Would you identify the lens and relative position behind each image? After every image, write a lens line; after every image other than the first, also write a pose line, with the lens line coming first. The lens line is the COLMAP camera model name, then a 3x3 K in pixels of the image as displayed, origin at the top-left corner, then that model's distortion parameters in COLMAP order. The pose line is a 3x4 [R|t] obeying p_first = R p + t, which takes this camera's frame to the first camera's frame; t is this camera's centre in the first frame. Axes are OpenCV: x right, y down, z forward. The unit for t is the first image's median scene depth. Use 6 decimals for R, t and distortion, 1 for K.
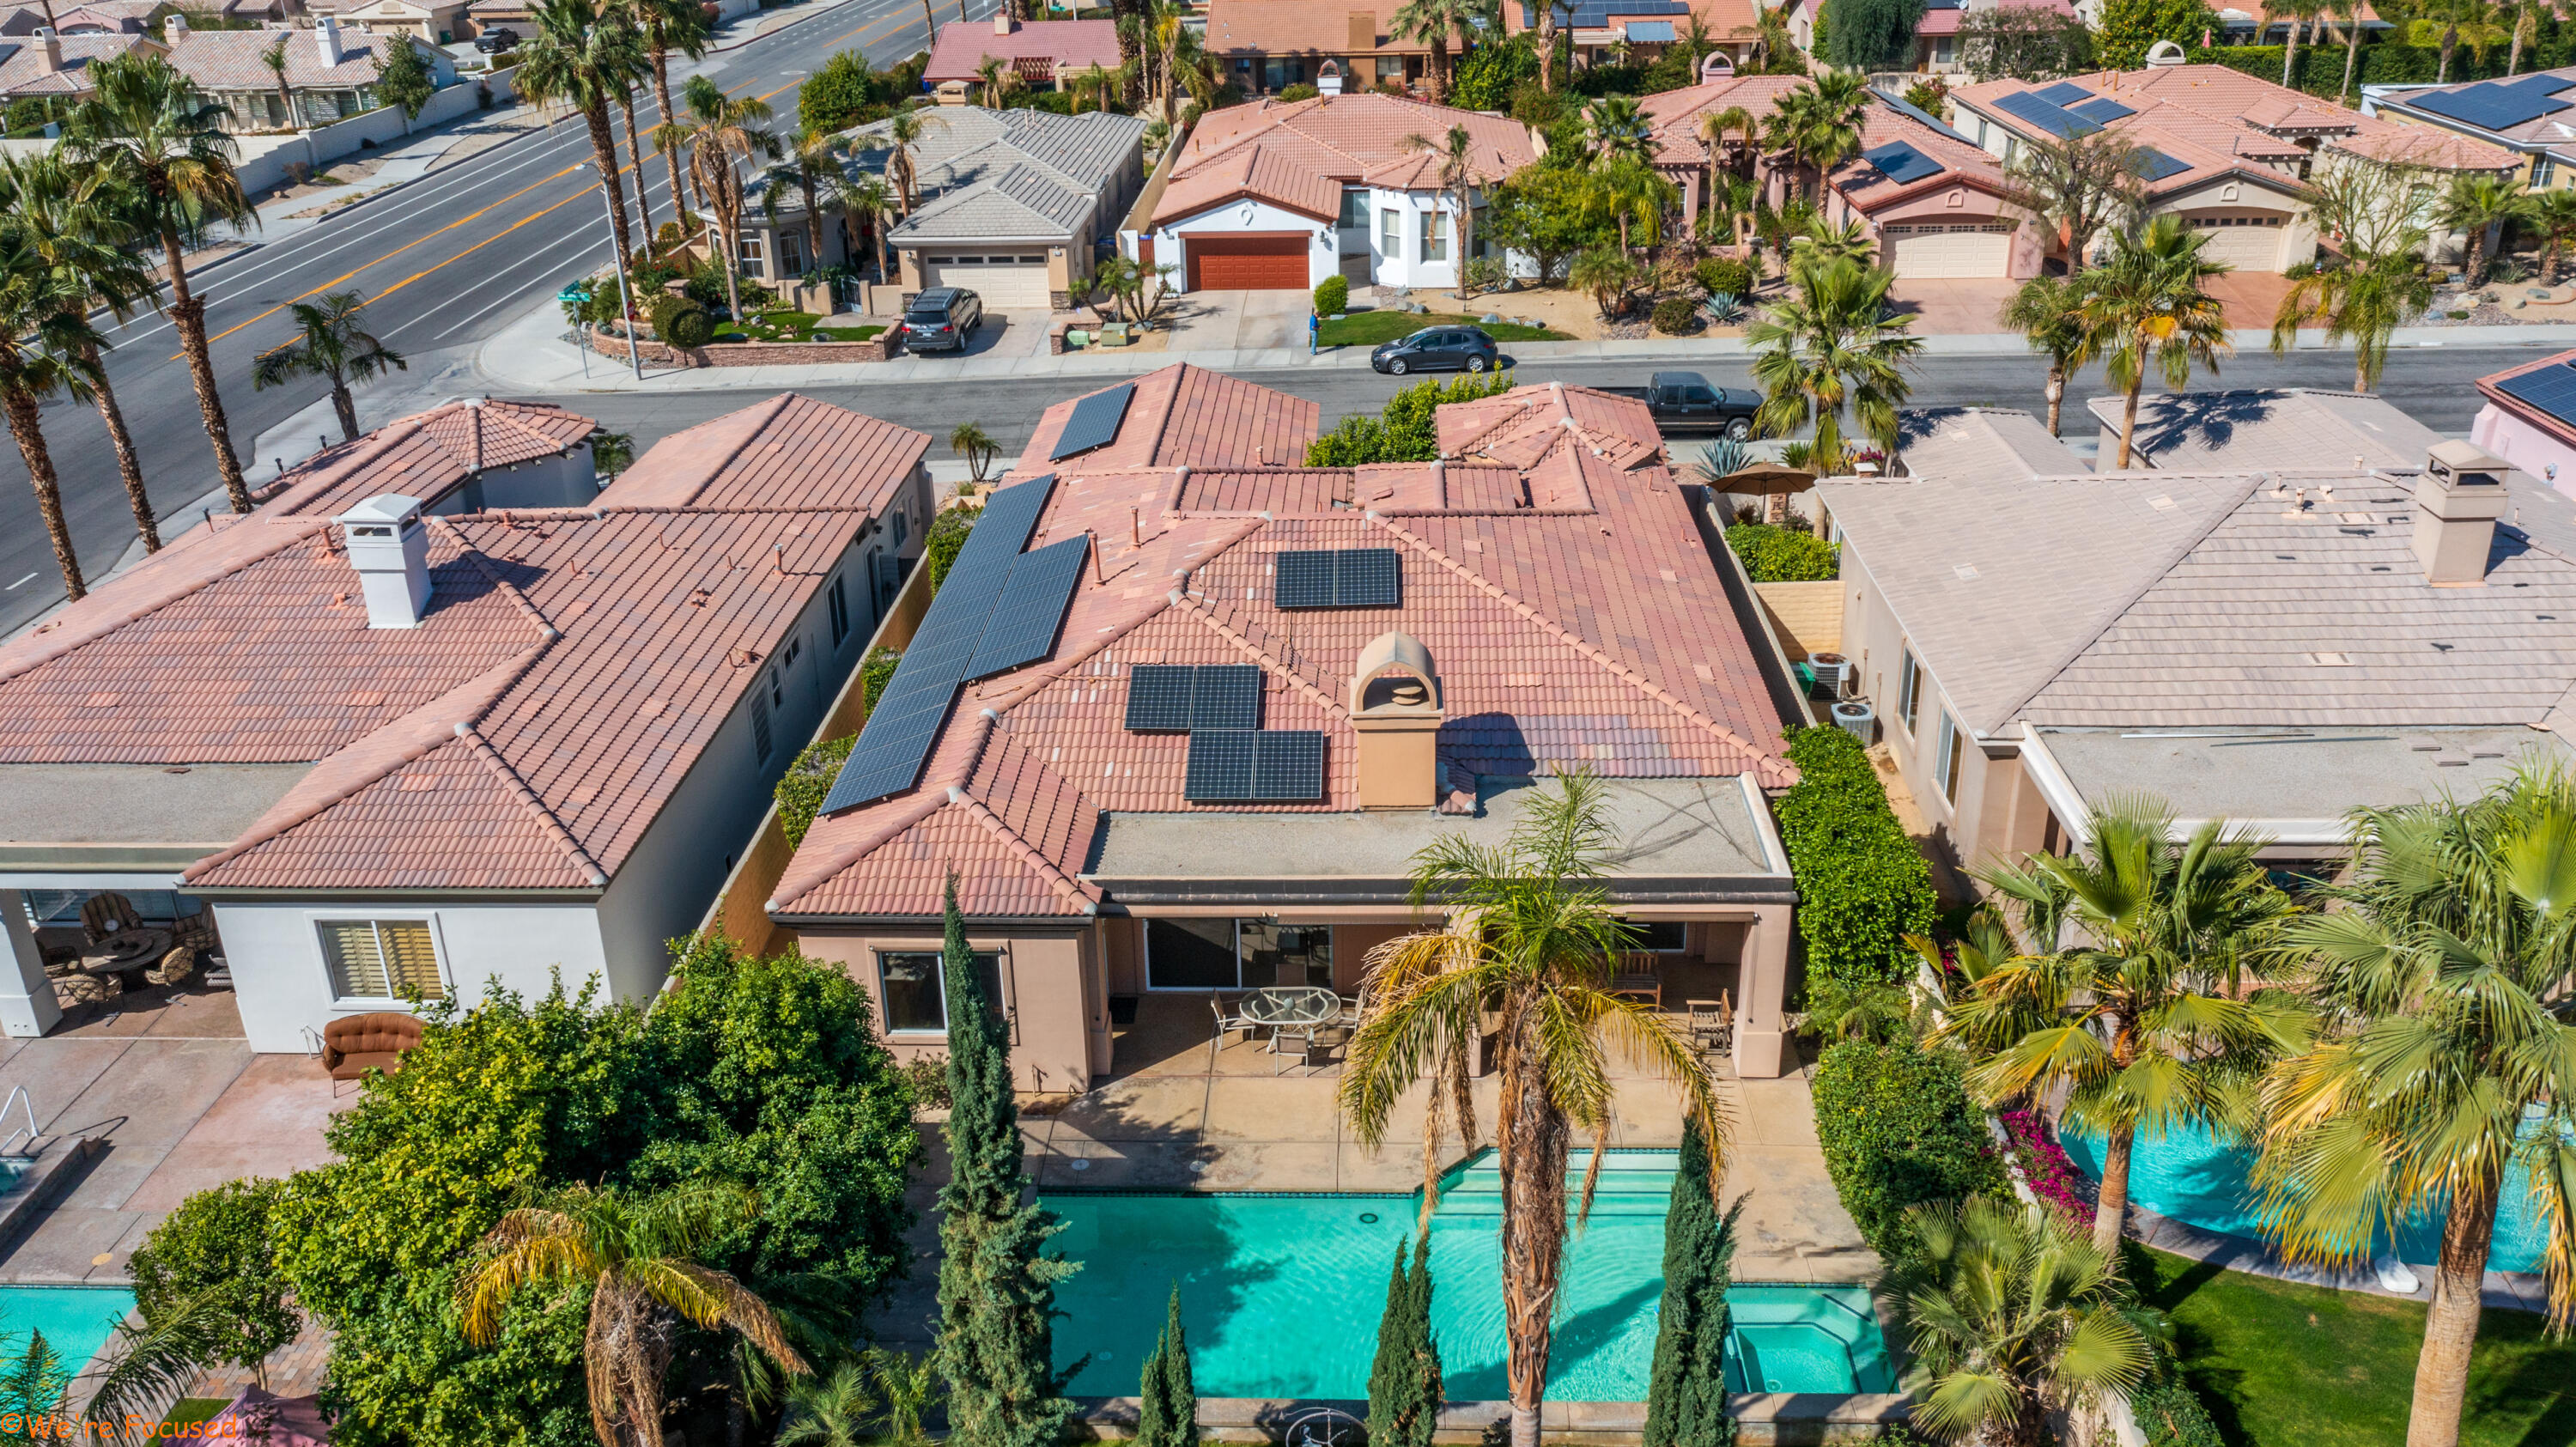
lens RADIAL K [[2074.6, 0, 1288.0], [0, 2074.6, 723.5], [0, 0, 1]] dist [-0.006078, 0.000437]
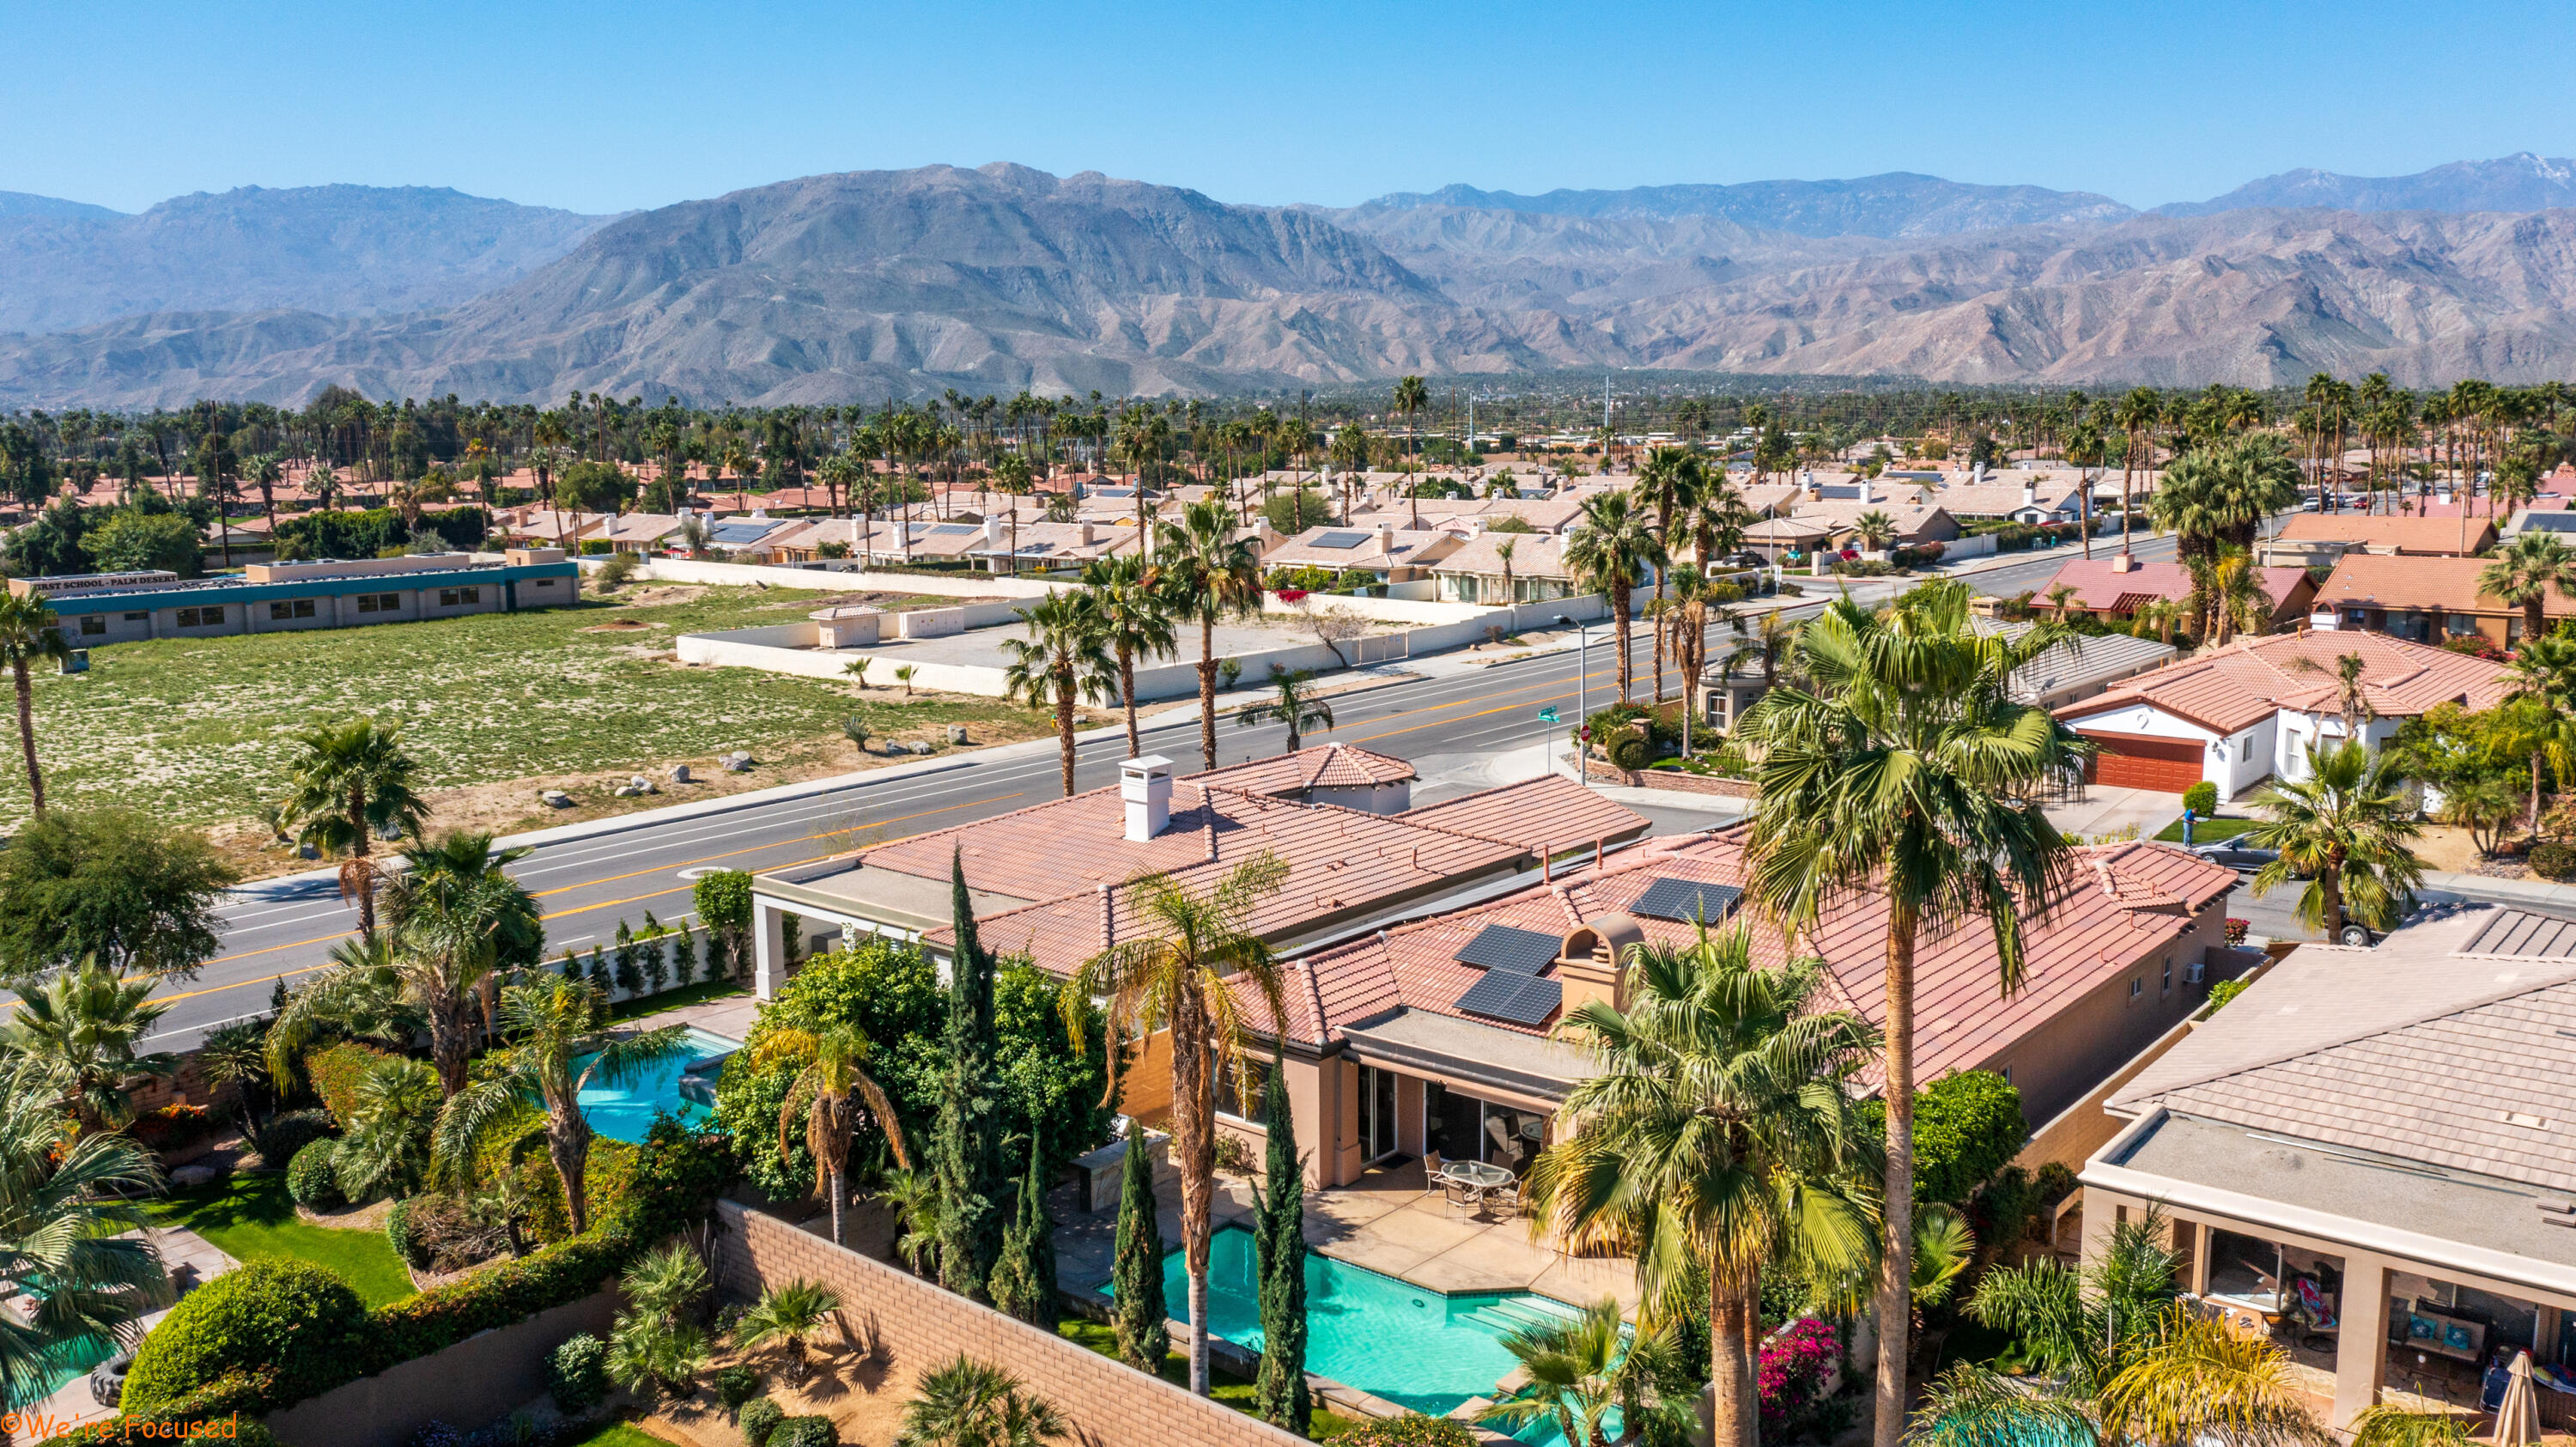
lens RADIAL K [[2034.5, 0, 1288.0], [0, 2034.5, 723.5], [0, 0, 1]] dist [0.021996, 0.000680]
pose [[0.794932, 0.108793, -0.596865, 0.261017], [-0.256094, 0.952021, -0.167548, 0.045463], [0.549999, 0.286042, 0.784653, -0.064150]]
